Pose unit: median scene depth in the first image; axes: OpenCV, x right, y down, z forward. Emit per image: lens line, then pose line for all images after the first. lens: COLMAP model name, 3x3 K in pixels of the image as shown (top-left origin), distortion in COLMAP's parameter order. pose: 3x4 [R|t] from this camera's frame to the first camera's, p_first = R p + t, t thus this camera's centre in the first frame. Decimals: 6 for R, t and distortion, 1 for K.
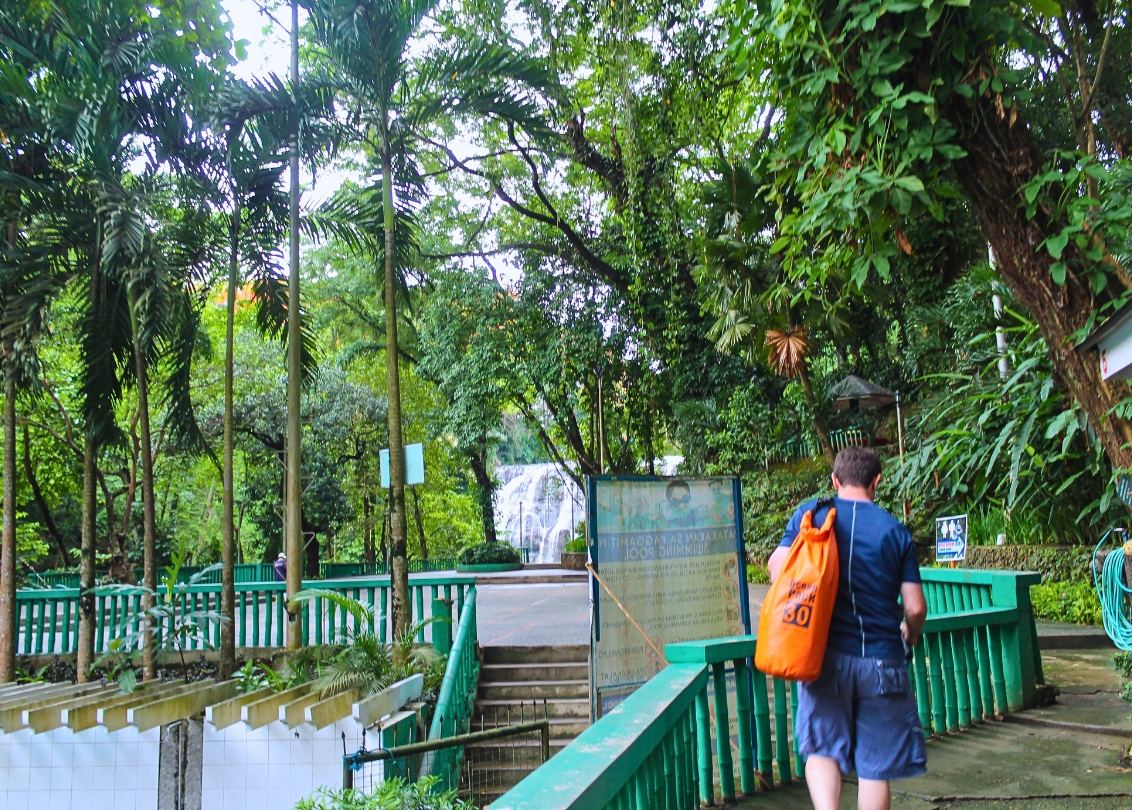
lens RADIAL K [[957.8, 0, 566.0], [0, 957.8, 405.0], [0, 0, 1]] dist [0.005928, 0.003117]
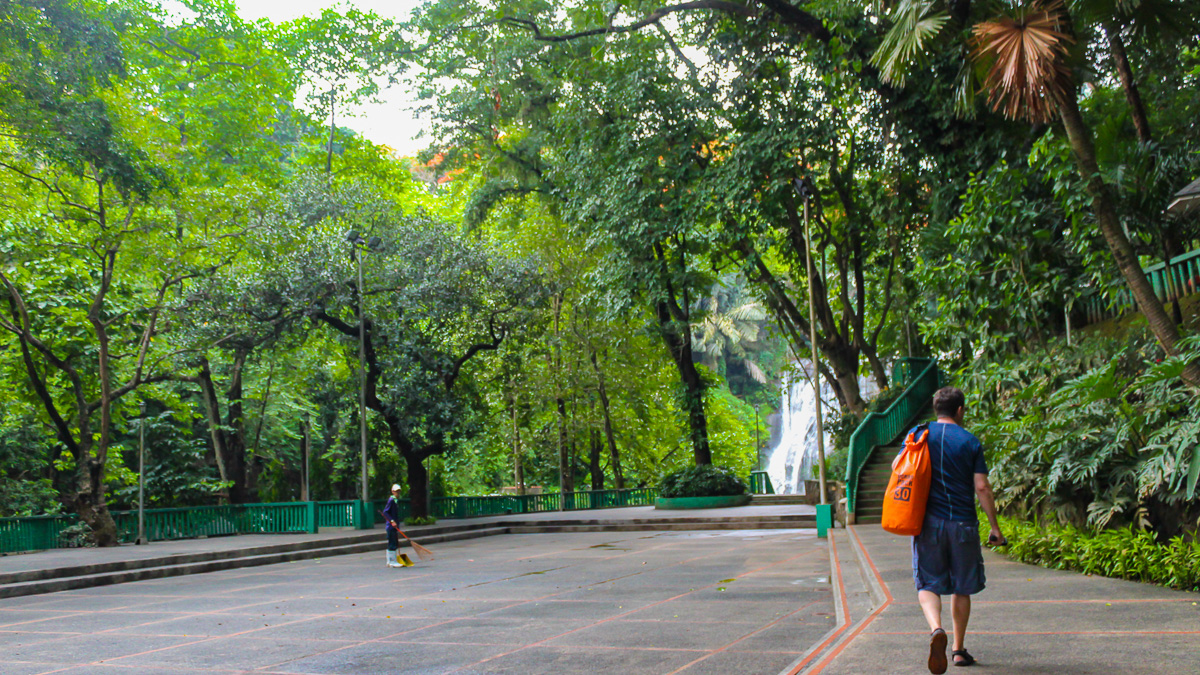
lens RADIAL K [[1177.5, 0, 600.0], [0, 1177.5, 337.5], [0, 0, 1]] dist [-0.008396, -0.008312]
pose [[0.962248, -0.038918, -0.269379, 0.125009], [0.049505, 0.998241, 0.032617, 0.032799], [0.267635, -0.044722, 0.962482, 0.268556]]
